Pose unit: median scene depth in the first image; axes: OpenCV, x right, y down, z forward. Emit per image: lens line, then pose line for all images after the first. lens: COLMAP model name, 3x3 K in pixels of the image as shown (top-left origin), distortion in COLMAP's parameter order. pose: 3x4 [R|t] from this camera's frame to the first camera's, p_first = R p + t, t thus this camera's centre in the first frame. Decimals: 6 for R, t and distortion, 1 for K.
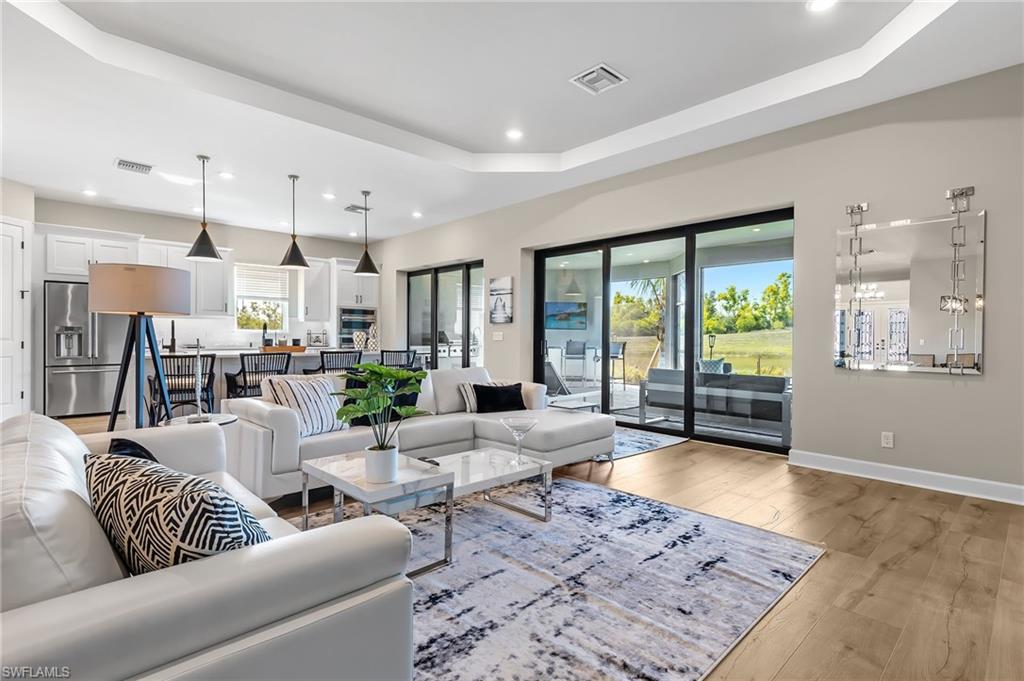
lens RADIAL K [[500.3, 0, 512.6], [0, 500.3, 339.4], [0, 0, 1]] dist [-0.003237, -0.000026]
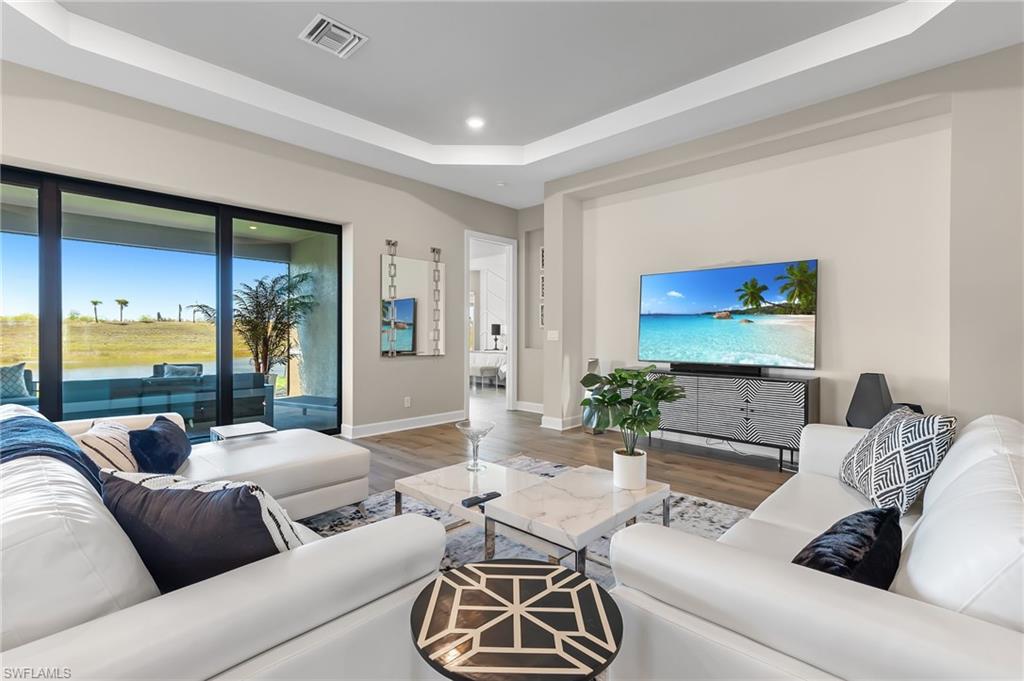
lens RADIAL K [[468.1, 0, 512.6], [0, 468.1, 337.8], [0, 0, 1]] dist [0.002319, -0.000084]
pose [[-0.051960, -0.007162, 0.998623, -0.554931], [0.004012, 0.999965, 0.007381, -0.001899], [-0.998641, 0.004390, -0.051929, 0.617102]]
